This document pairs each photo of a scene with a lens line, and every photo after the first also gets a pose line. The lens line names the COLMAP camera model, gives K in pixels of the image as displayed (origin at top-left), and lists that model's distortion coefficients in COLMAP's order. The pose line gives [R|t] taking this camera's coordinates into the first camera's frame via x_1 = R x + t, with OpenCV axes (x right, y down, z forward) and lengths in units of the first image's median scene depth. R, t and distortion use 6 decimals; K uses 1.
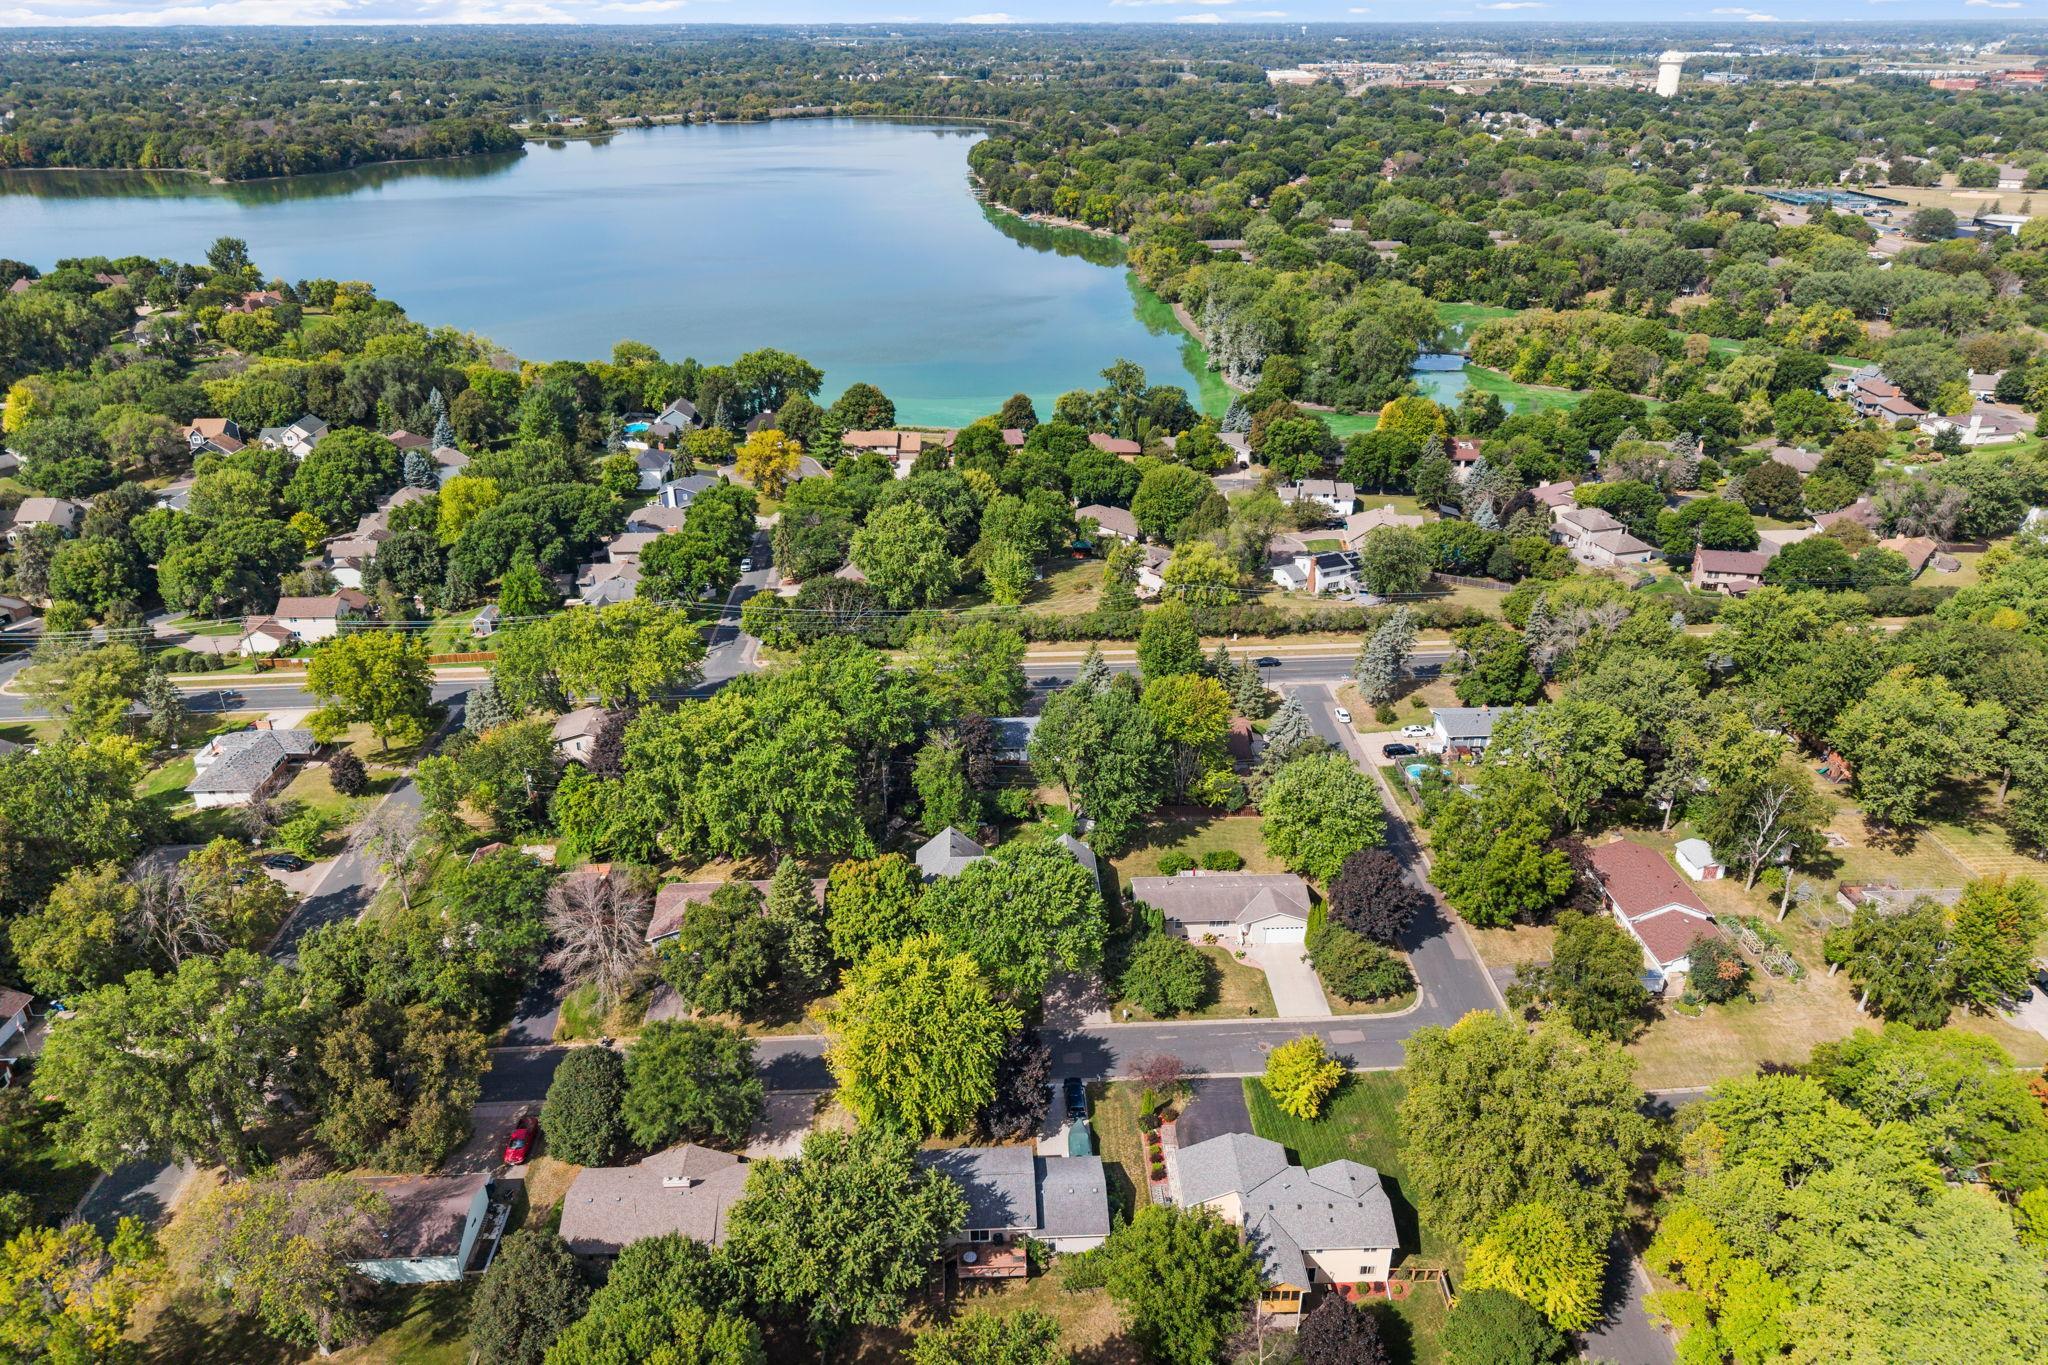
lens RADIAL K [[1406.3, 0, 1038.5], [0, 1406.3, 711.9], [0, 0, 1]] dist [-0.005328, 0.004363]
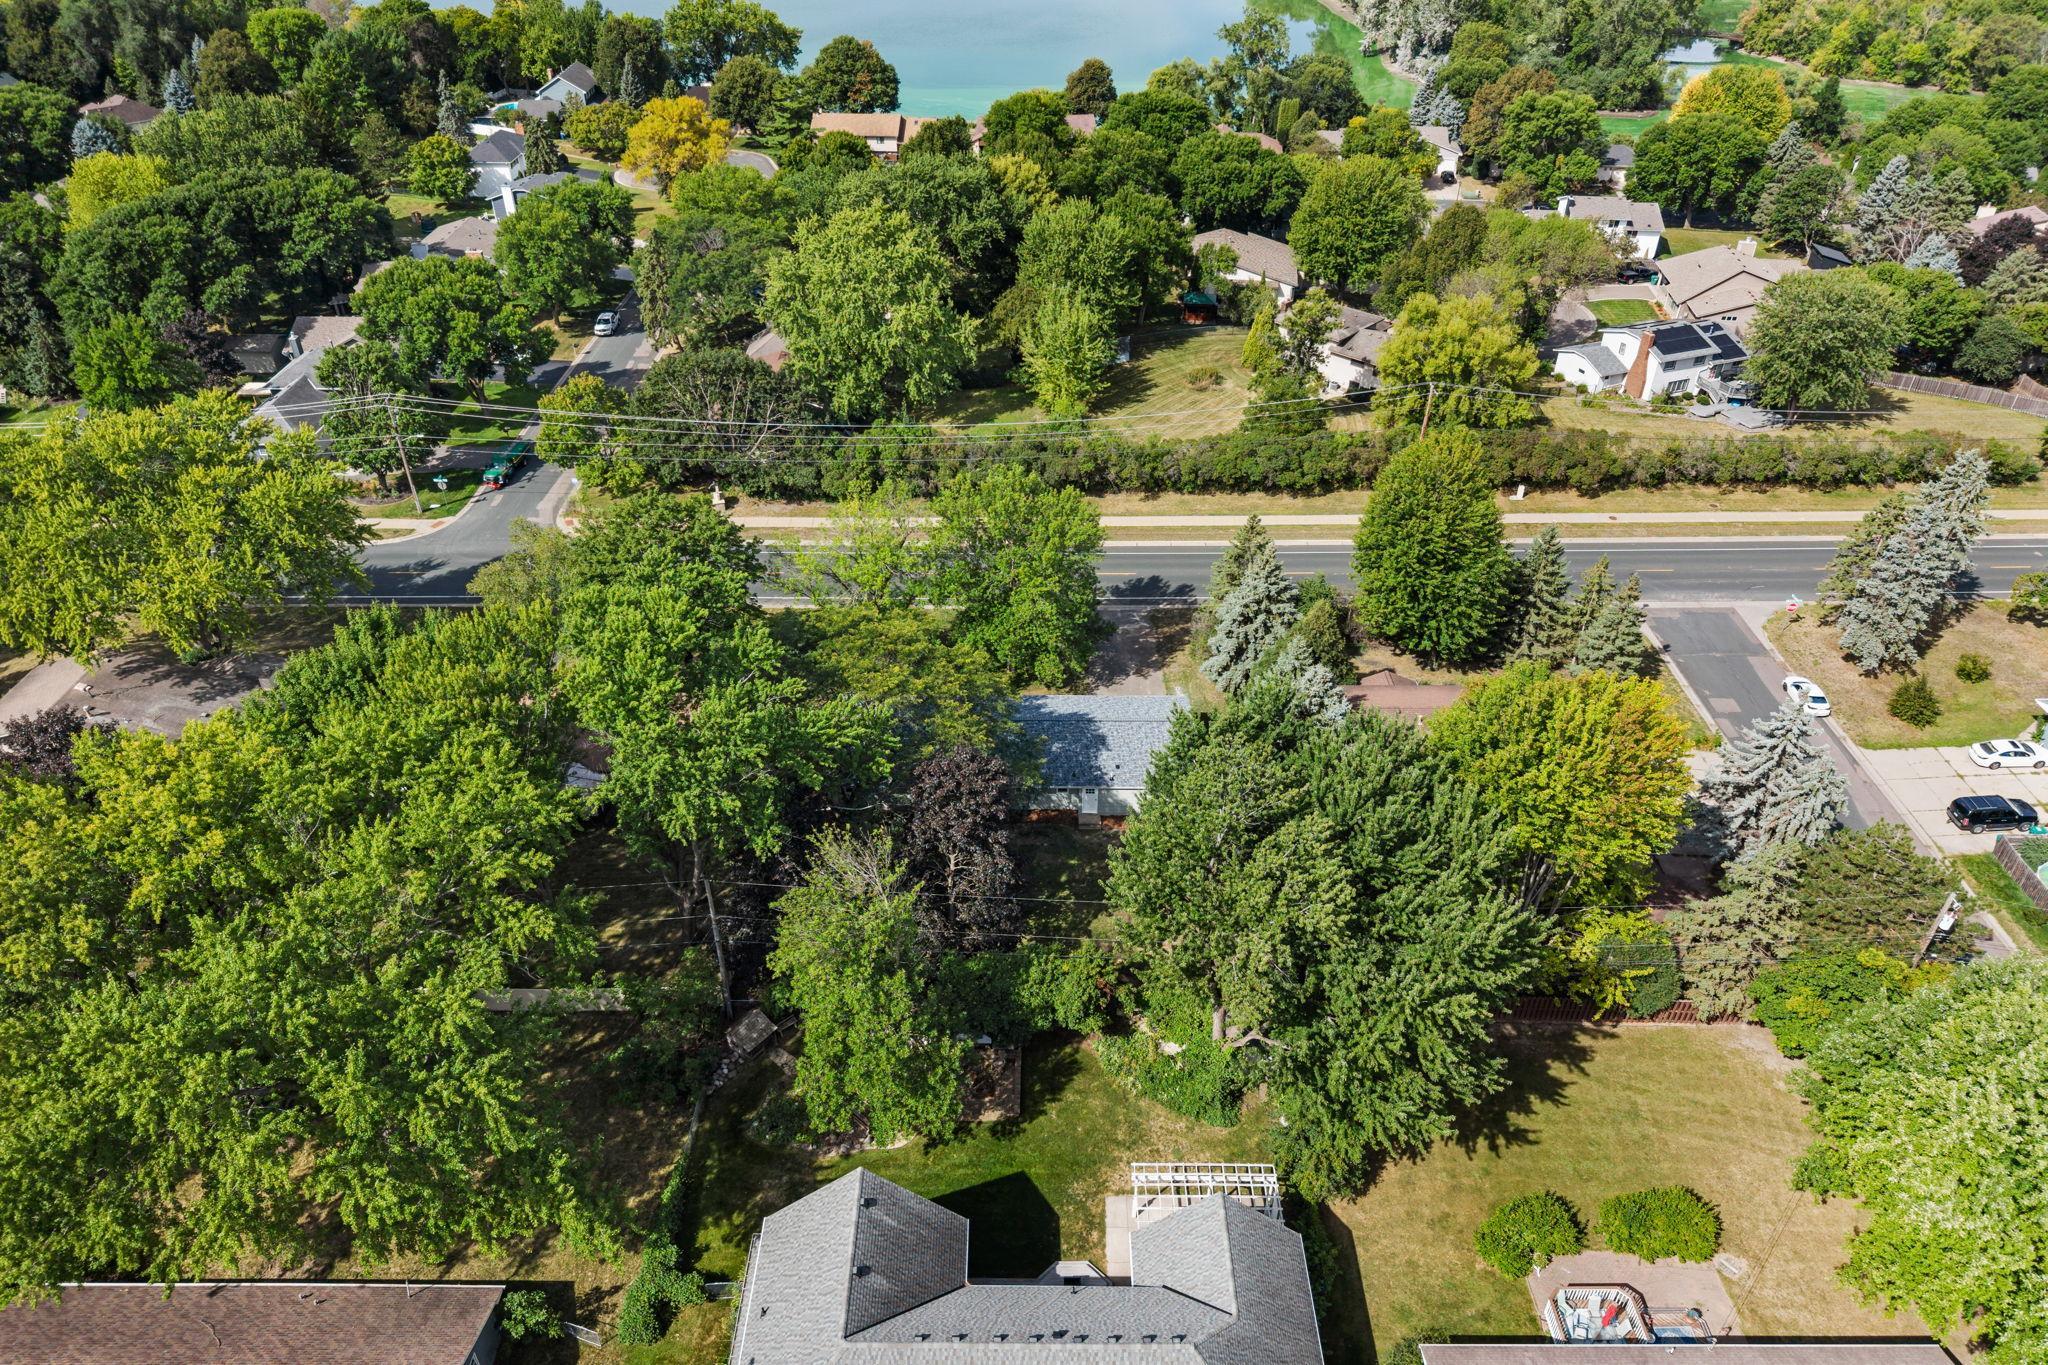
lens RADIAL K [[1406.3, 0, 1038.5], [0, 1406.3, 711.9], [0, 0, 1]] dist [-0.005328, 0.004363]
pose [[0.998898, 0.030878, -0.035351, -0.008563], [-0.024933, 0.987166, 0.157740, -0.043132], [0.039768, -0.156685, 0.986848, 0.416968]]
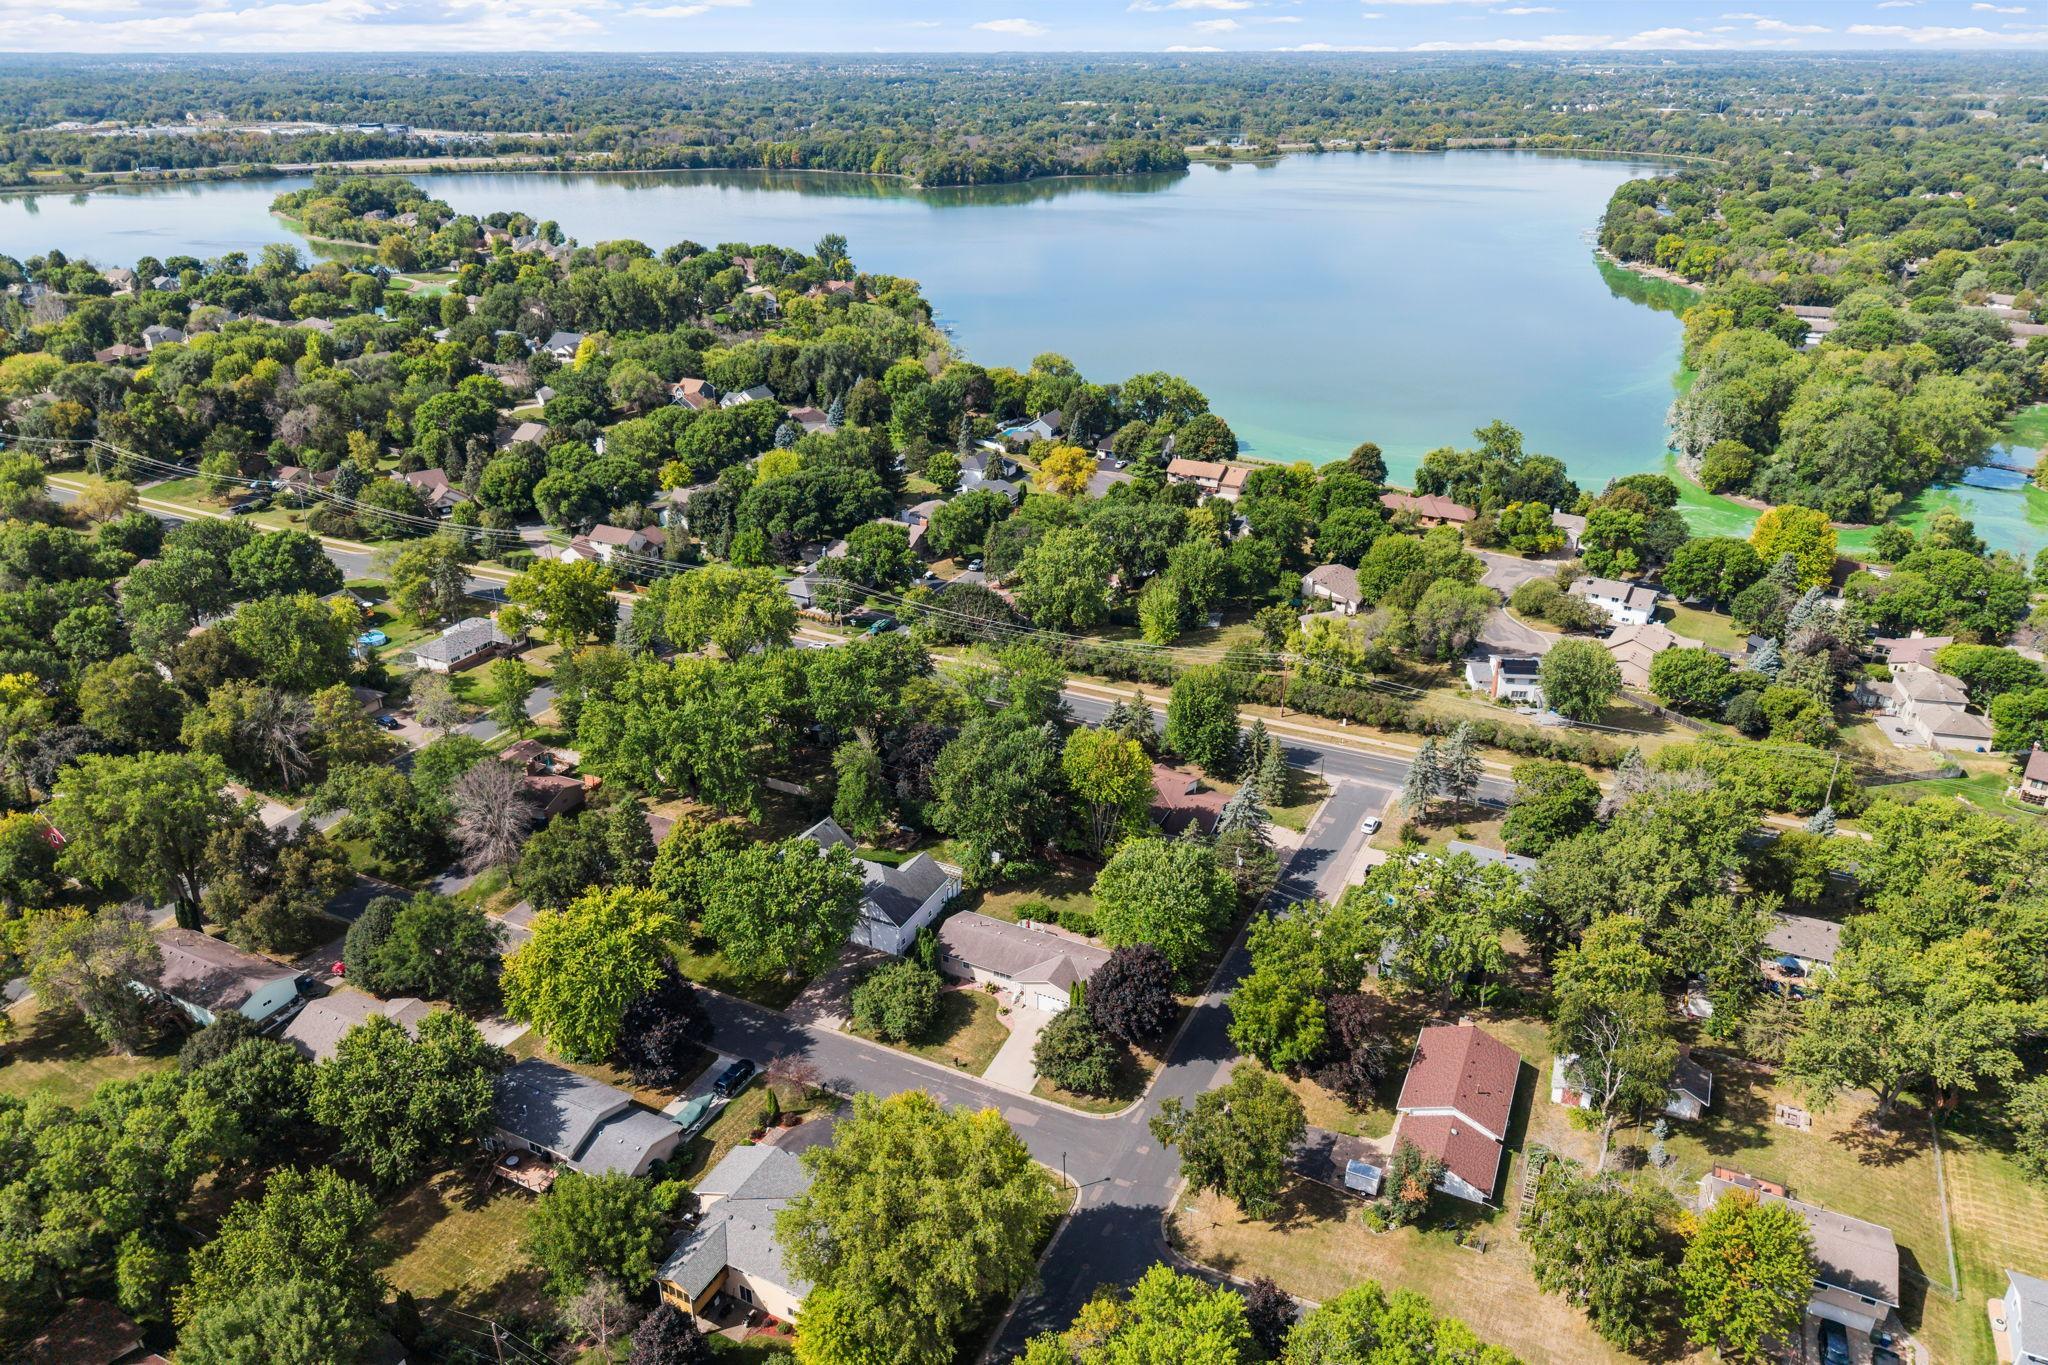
lens RADIAL K [[1420.5, 0, 992.2], [0, 1420.5, 678.1], [0, 0, 1]] dist [0.005382, -0.001764]
pose [[0.868600, 0.201168, -0.452841, 0.302790], [-0.219067, 0.975620, 0.013211, -0.036640], [0.444459, 0.087727, 0.891493, 0.051966]]
